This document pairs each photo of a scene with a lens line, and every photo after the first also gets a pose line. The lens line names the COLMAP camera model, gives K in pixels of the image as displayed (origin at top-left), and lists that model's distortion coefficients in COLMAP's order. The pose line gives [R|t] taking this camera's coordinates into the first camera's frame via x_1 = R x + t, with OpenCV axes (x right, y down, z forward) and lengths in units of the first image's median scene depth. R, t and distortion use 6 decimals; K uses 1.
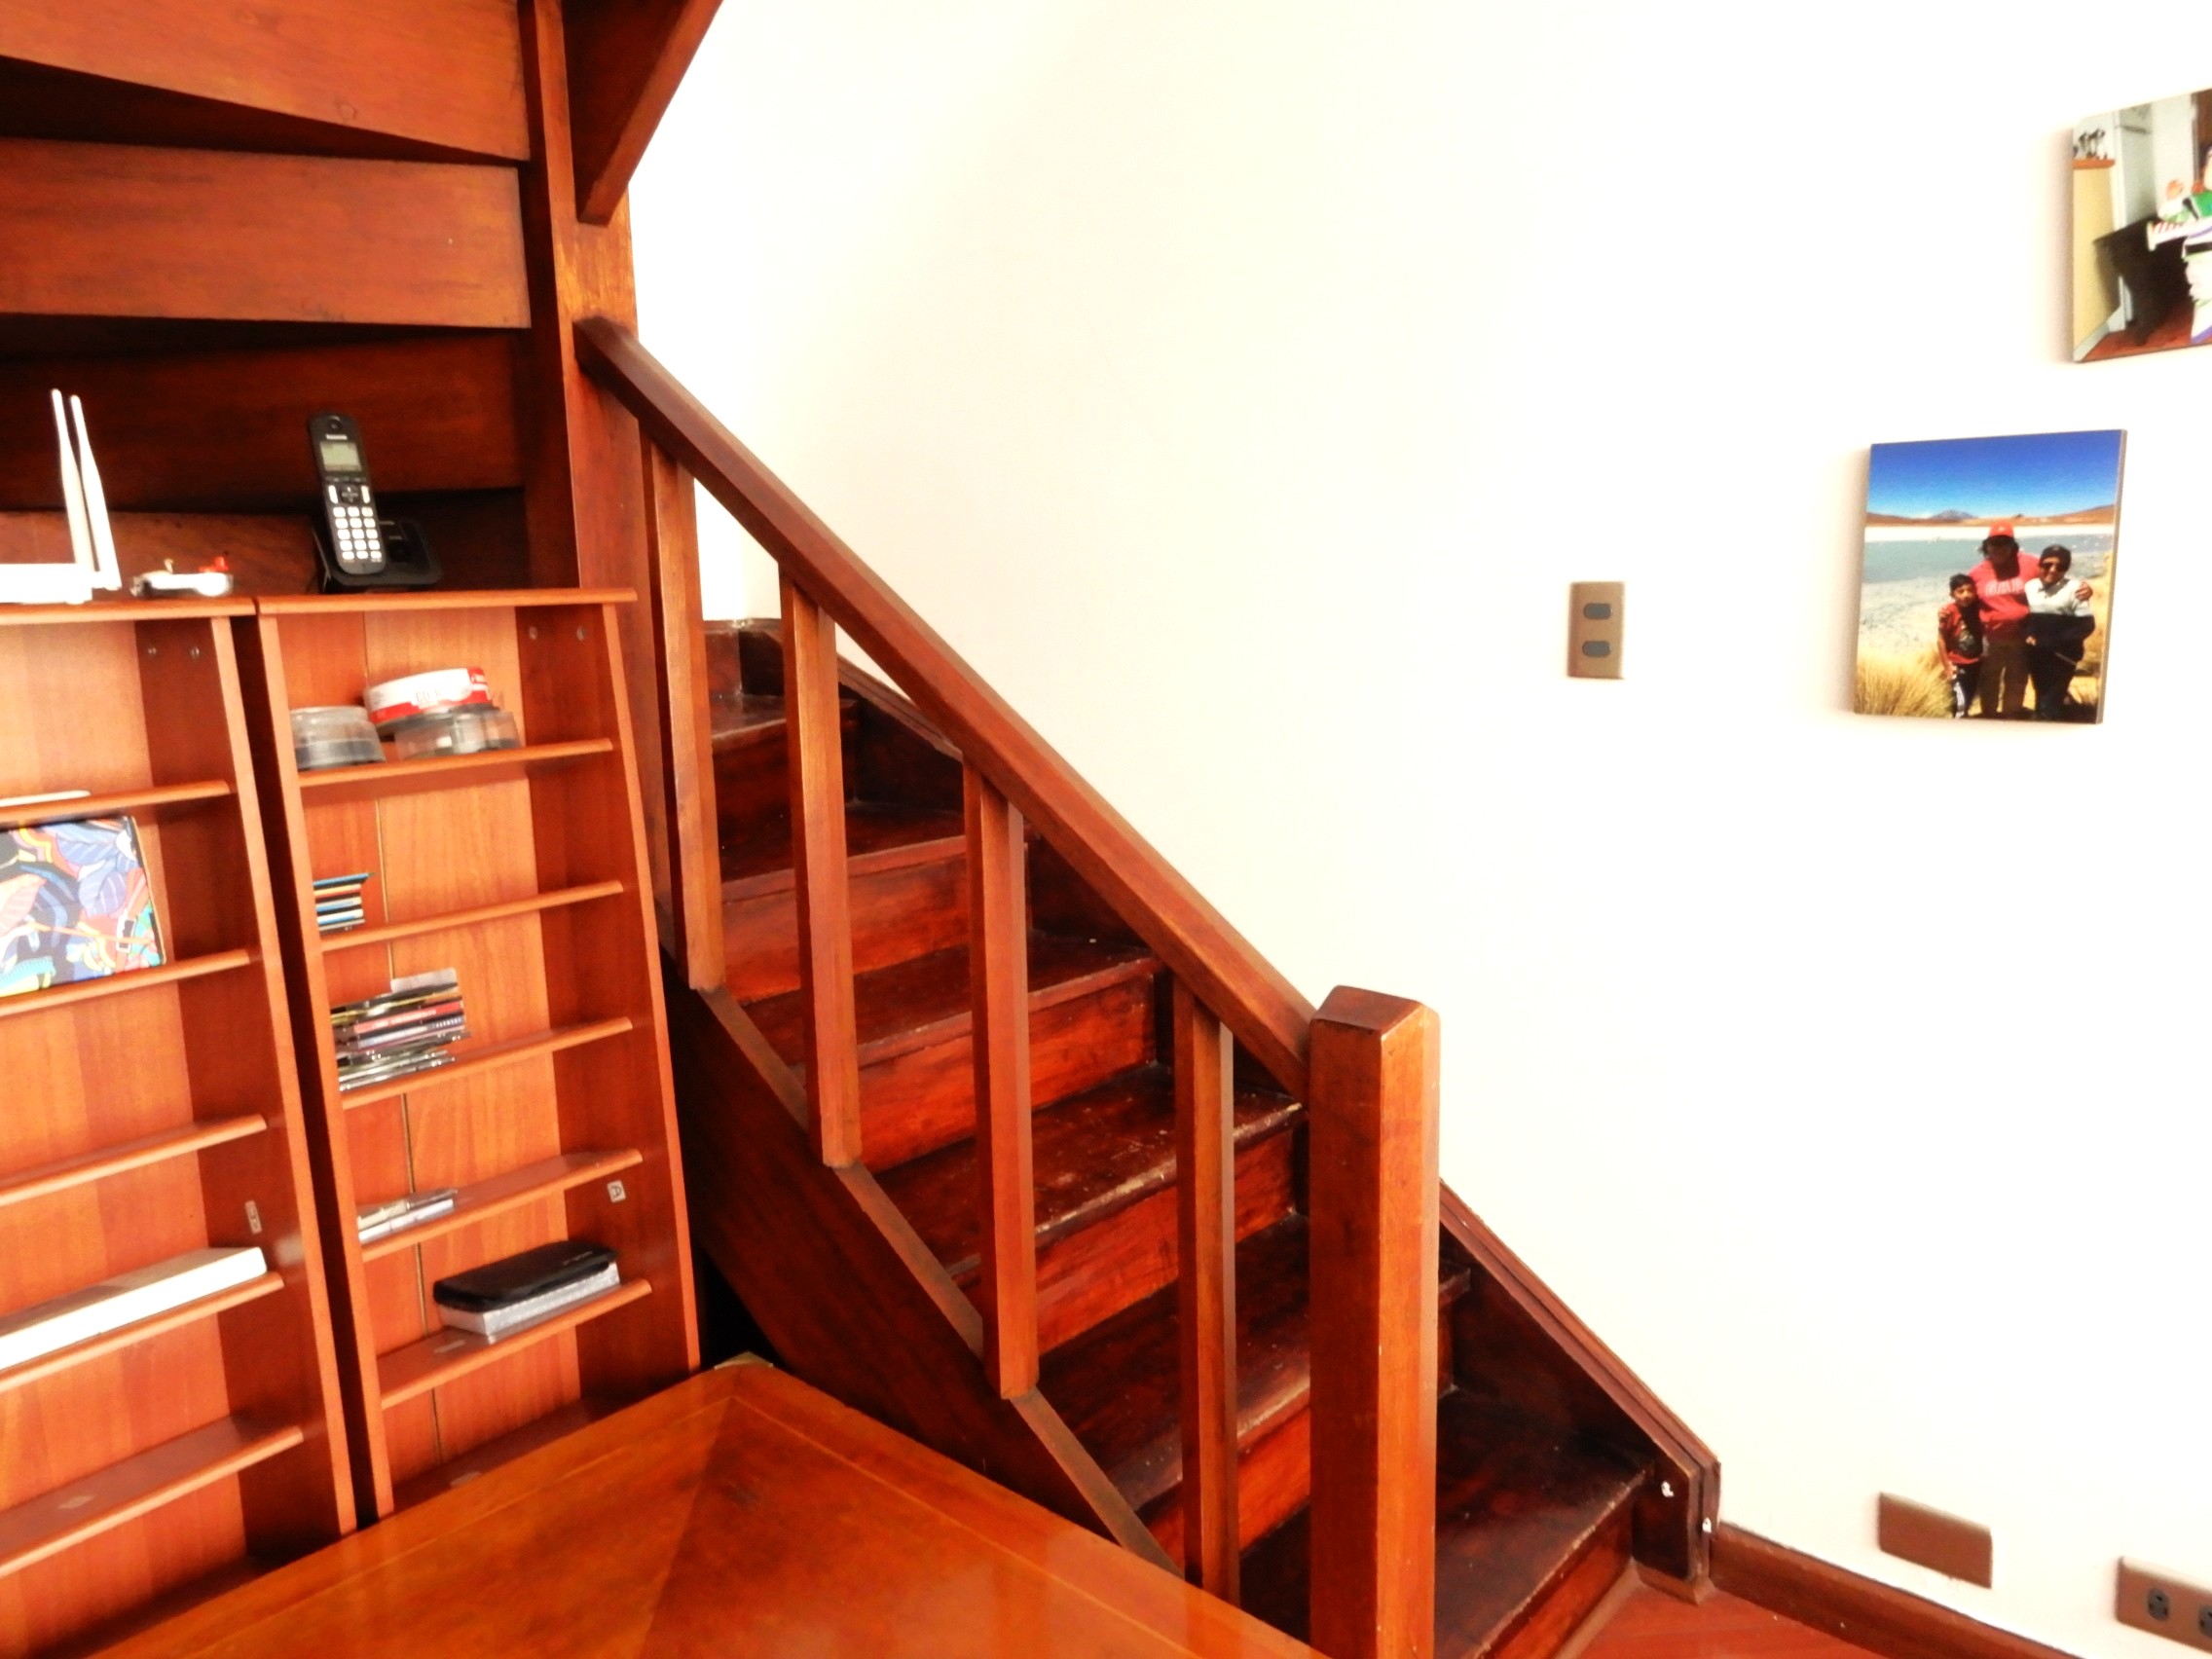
lens RADIAL K [[1580.2, 0, 1110.0], [0, 1580.2, 824.0], [0, 0, 1]] dist [0.012287, -0.004920]
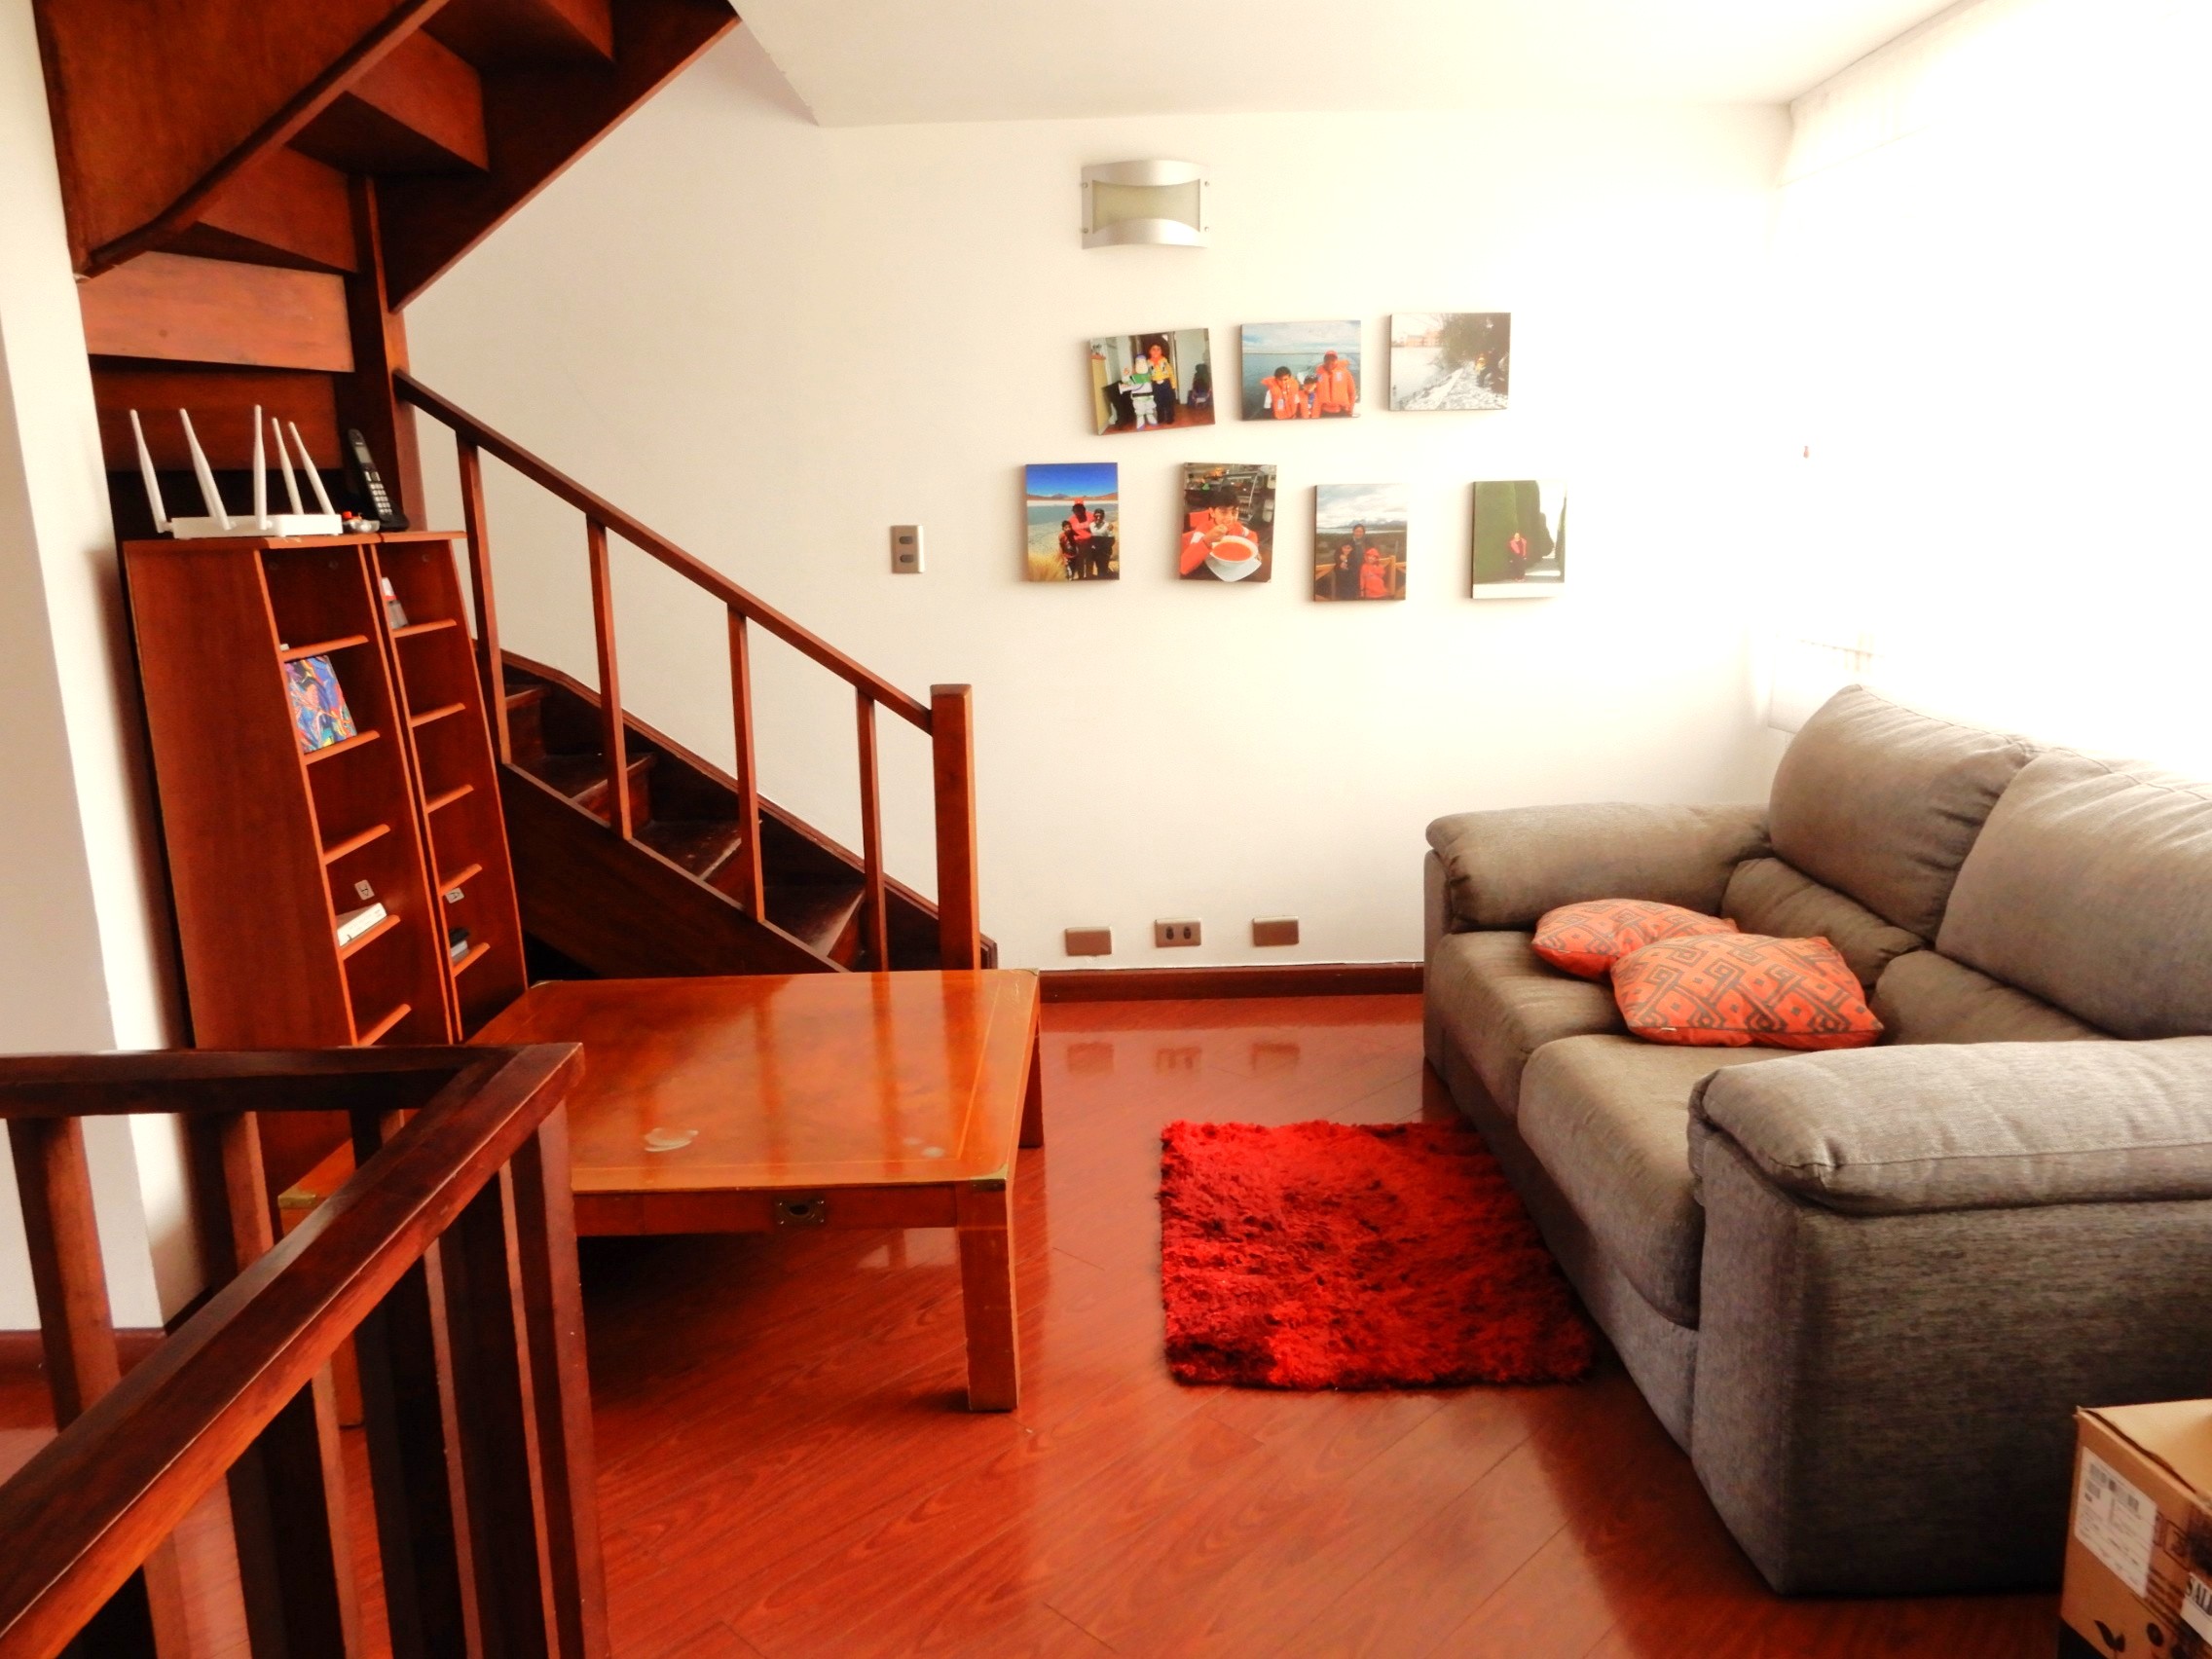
lens RADIAL K [[1580.2, 0, 1098.4], [0, 1580.2, 821.1], [0, 0, 1]] dist [0.012287, -0.004920]
pose [[0.750691, -0.125051, 0.648711, -1.041785], [0.113232, 0.991746, 0.060145, 0.156574], [-0.650878, 0.028305, 0.758655, -0.840077]]
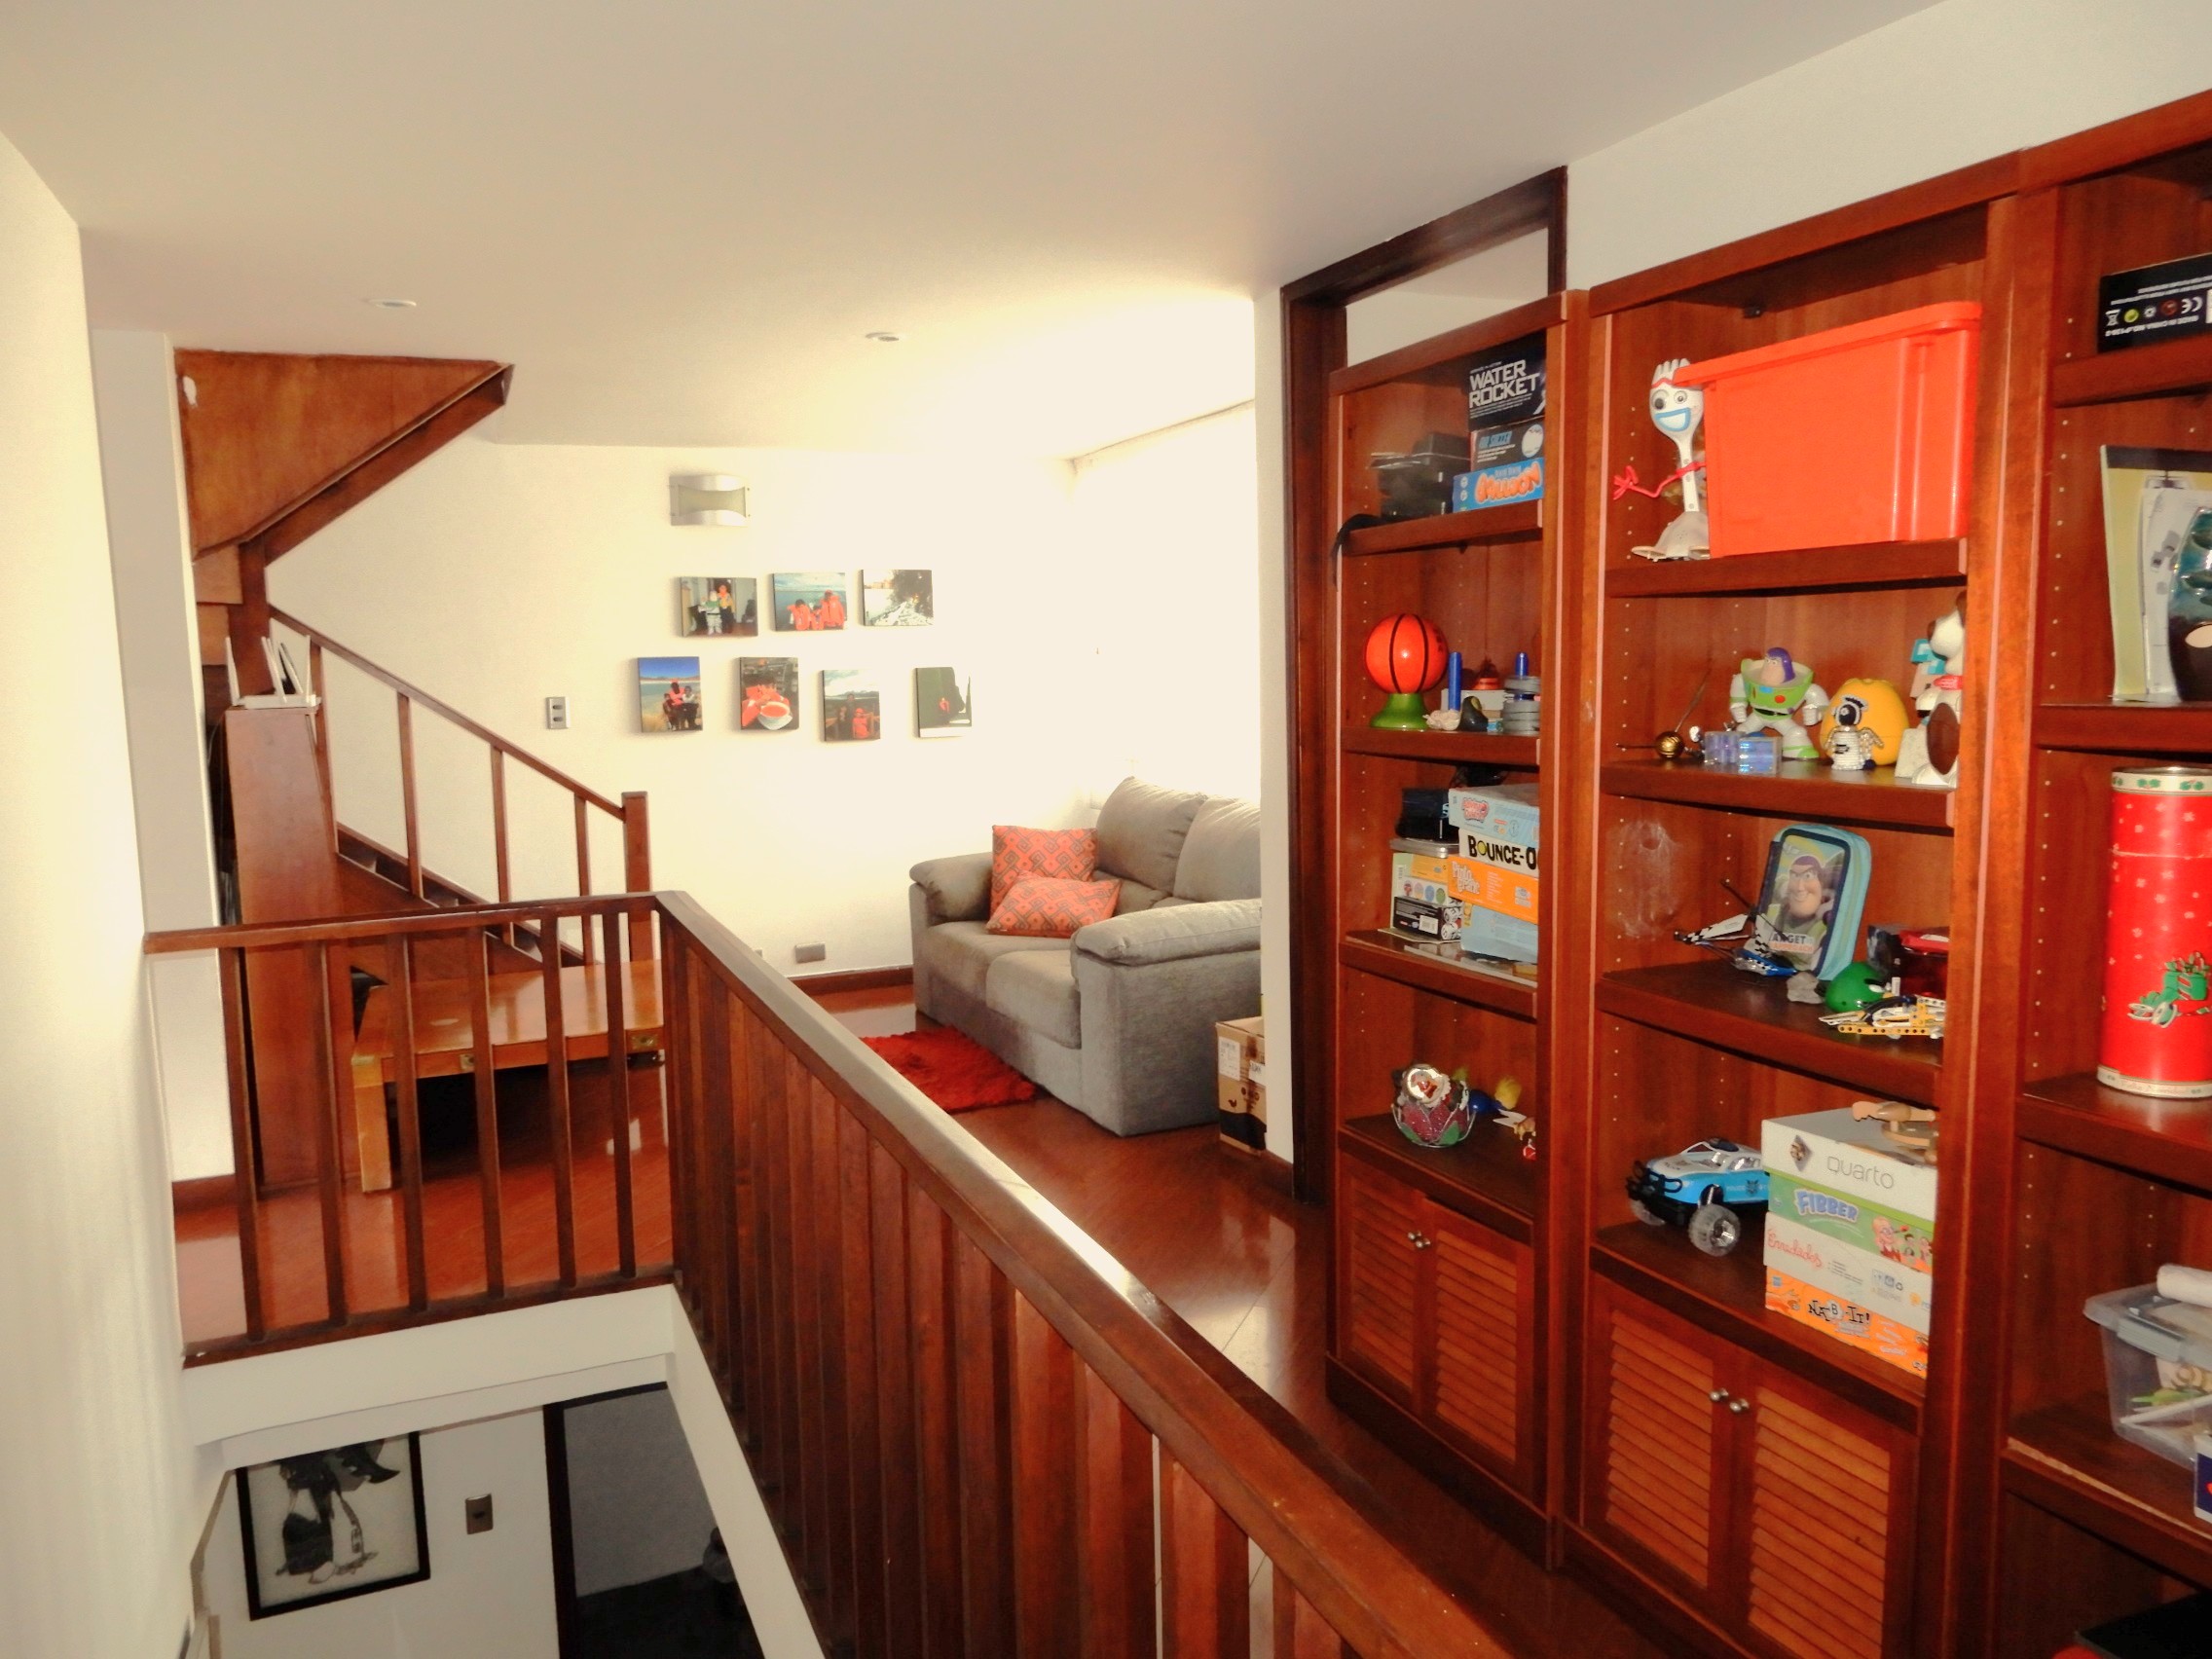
lens RADIAL K [[1580.2, 0, 1103.0], [0, 1580.2, 834.4], [0, 0, 1]] dist [0.012287, -0.004920]
pose [[0.427925, -0.089525, 0.899370, -2.430868], [0.162350, 0.986511, 0.020952, 0.263684], [-0.889114, 0.137047, 0.436687, -1.514463]]
